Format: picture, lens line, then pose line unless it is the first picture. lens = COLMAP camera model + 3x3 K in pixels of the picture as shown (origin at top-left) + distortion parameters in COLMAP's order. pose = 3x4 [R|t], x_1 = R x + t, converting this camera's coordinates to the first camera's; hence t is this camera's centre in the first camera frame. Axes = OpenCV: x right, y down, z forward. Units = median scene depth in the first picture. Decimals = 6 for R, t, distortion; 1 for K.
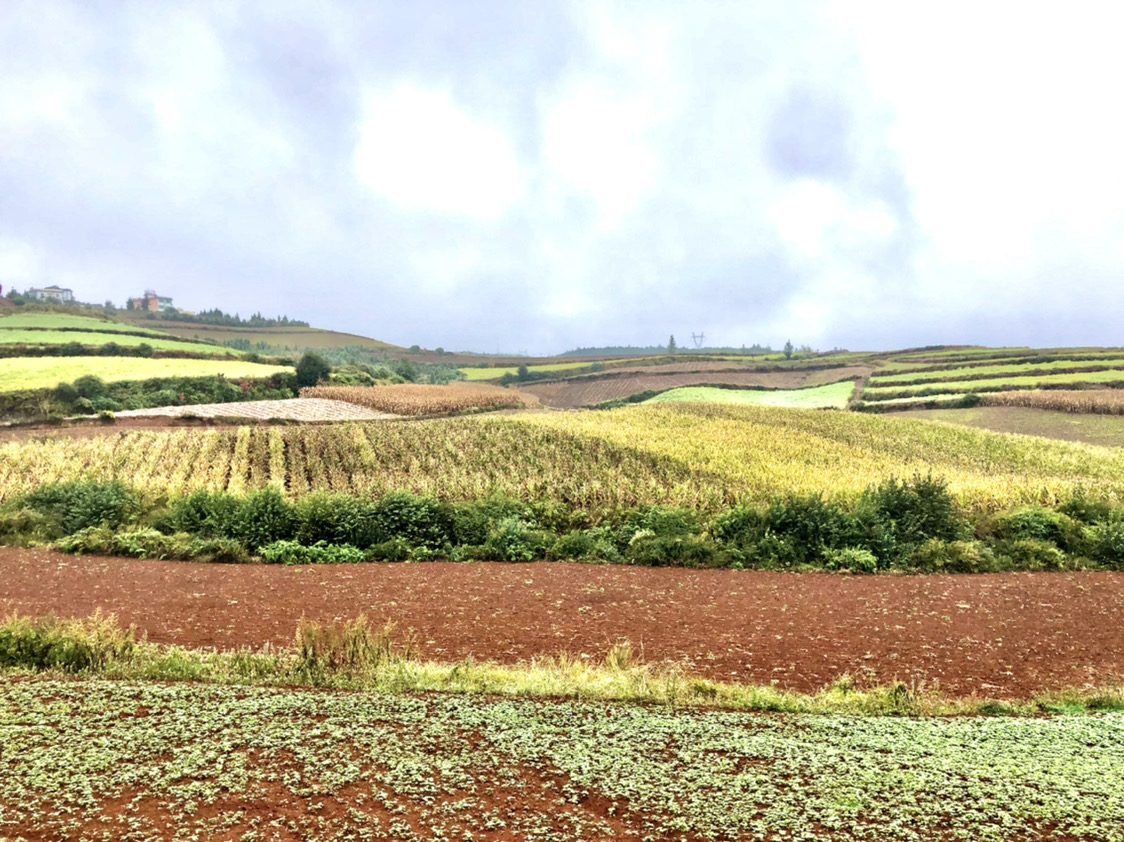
lens RADIAL K [[905.4, 0, 562.0], [0, 905.4, 421.0], [0, 0, 1]] dist [0.093936, -0.131764]
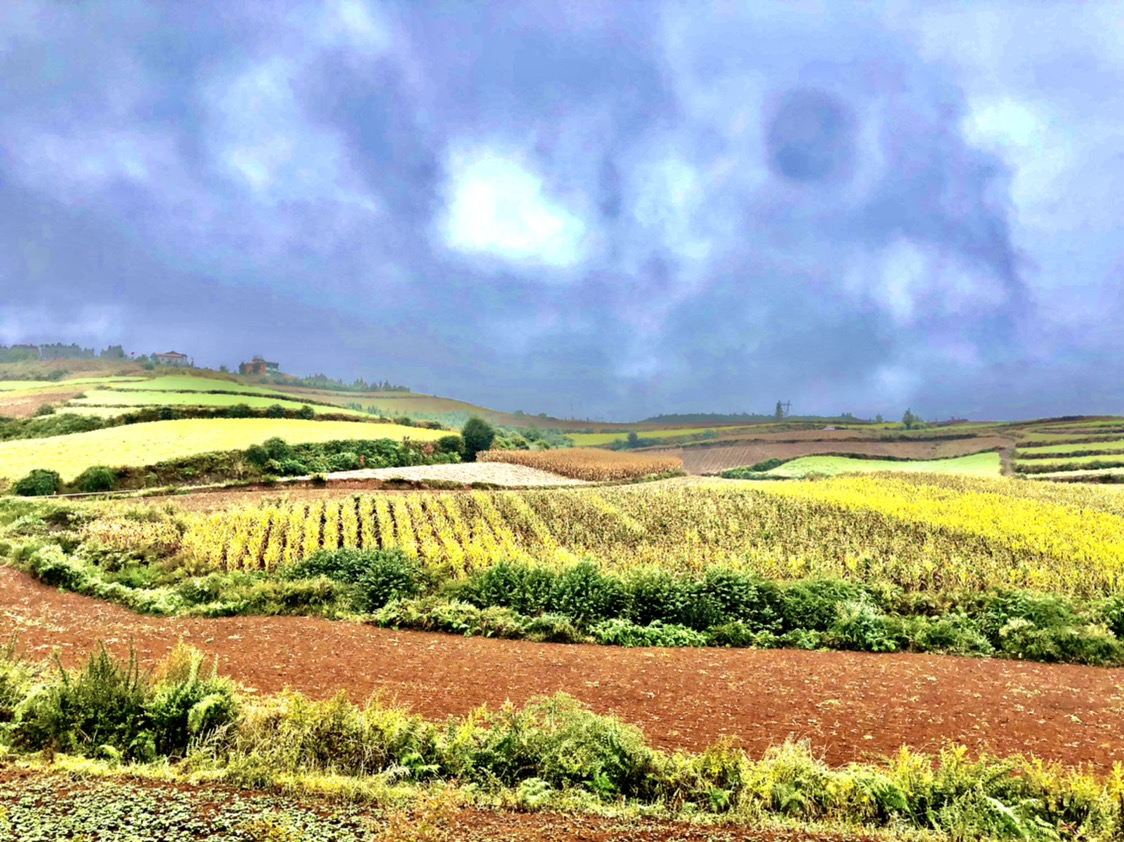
lens RADIAL K [[905.4, 0, 562.0], [0, 905.4, 421.0], [0, 0, 1]] dist [0.093936, -0.131764]
pose [[0.998006, 0.009673, -0.062379, -0.167924], [-0.014251, 0.997203, -0.073364, 0.001057], [0.061494, 0.074106, 0.995353, 0.046593]]
